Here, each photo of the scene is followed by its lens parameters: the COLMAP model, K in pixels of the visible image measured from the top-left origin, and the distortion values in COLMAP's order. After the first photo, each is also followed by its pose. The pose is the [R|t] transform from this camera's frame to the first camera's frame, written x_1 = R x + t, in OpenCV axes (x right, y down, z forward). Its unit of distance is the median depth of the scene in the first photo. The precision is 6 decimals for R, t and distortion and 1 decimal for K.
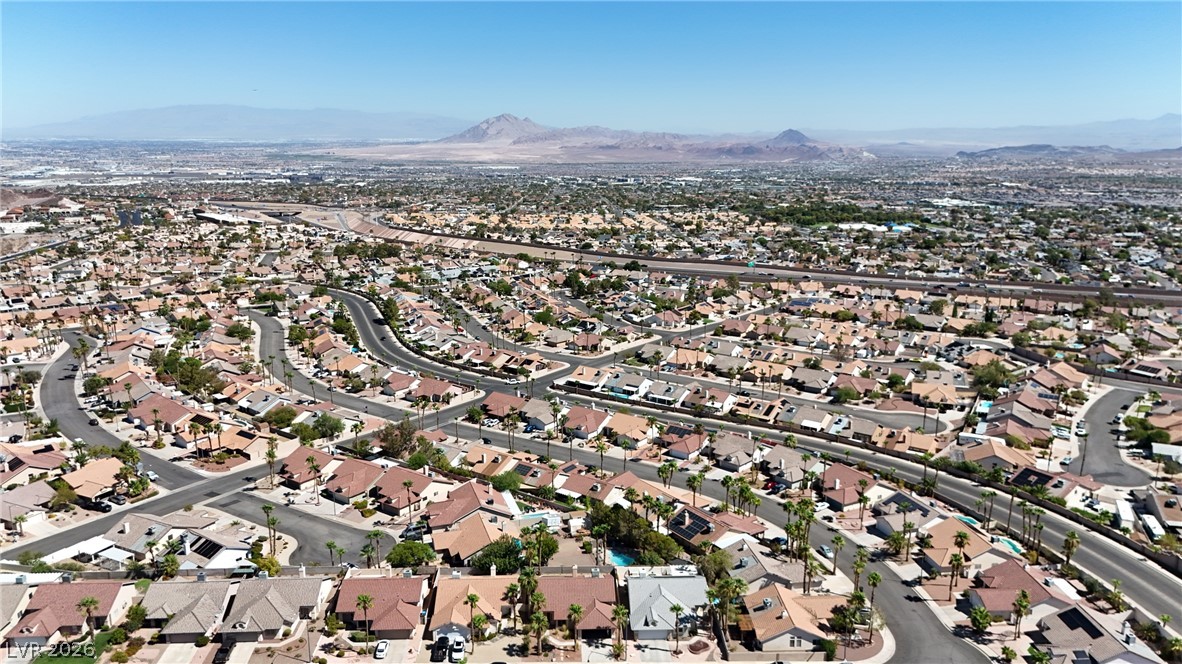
lens RADIAL K [[865.7, 0, 591.5], [0, 865.7, 335.3], [0, 0, 1]] dist [0.034170, -0.025140]
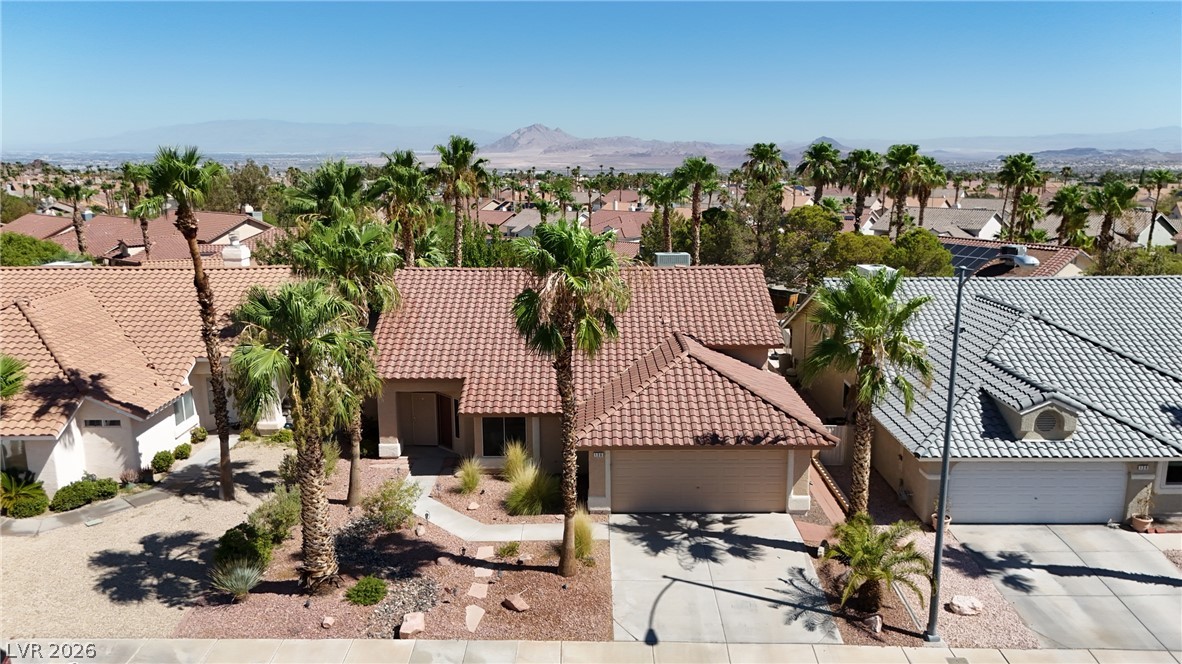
lens RADIAL K [[865.7, 0, 591.1], [0, 865.7, 329.2], [0, 0, 1]] dist [0.034170, -0.025140]
pose [[0.999347, -0.000808, -0.036120, -0.008723], [0.000097, 0.999806, -0.019676, 0.317283], [0.036129, 0.019660, 0.999154, 0.831719]]
